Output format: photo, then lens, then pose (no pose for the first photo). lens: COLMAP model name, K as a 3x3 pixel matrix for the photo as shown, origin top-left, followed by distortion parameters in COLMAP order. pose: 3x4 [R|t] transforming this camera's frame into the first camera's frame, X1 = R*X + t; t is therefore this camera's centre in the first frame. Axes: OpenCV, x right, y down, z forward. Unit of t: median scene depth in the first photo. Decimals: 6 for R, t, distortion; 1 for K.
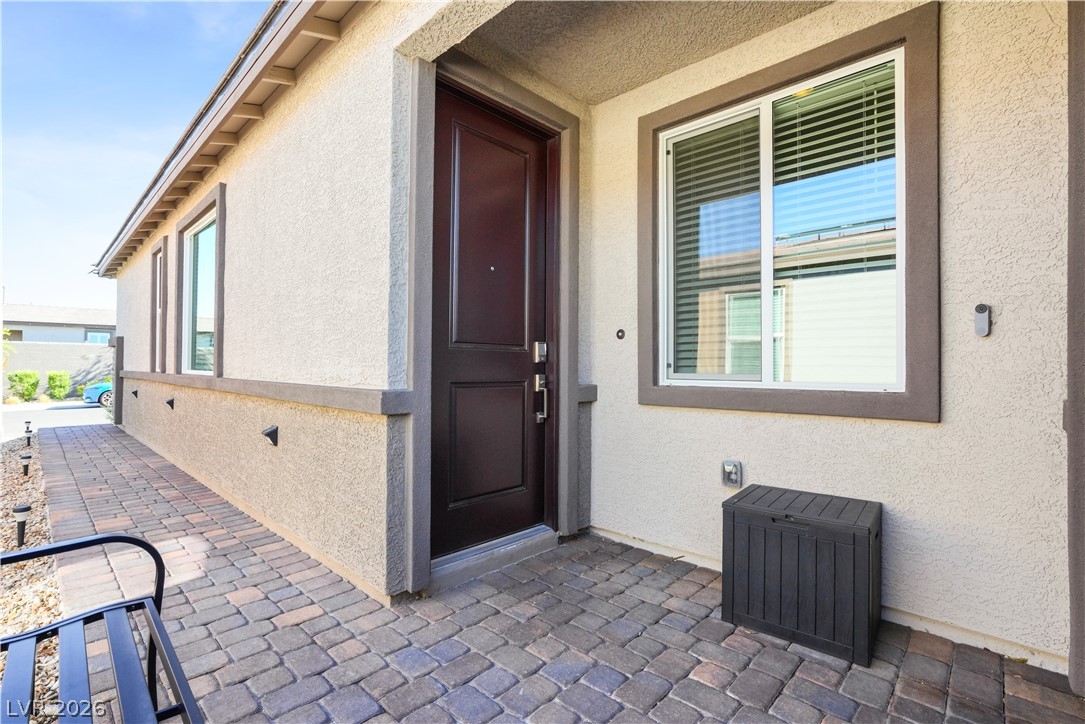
lens RADIAL K [[509.4, 0, 533.7], [0, 509.4, 355.5], [0, 0, 1]] dist [-0.018665, 0.000559]
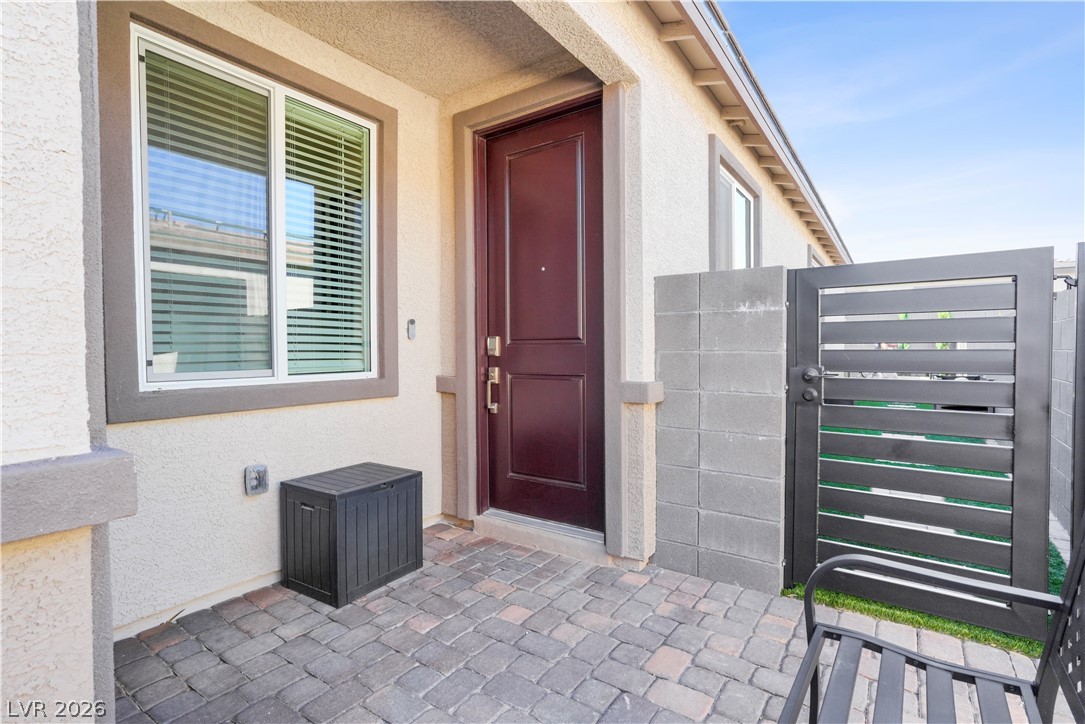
lens RADIAL K [[546.9, 0, 533.8], [0, 546.9, 358.0], [0, 0, 1]] dist [-0.030631, 0.030293]
pose [[-0.173523, -0.013784, 0.984733, -0.744138], [-0.010930, 0.999867, 0.012070, -0.002807], [-0.984769, -0.008668, -0.173650, 0.771709]]
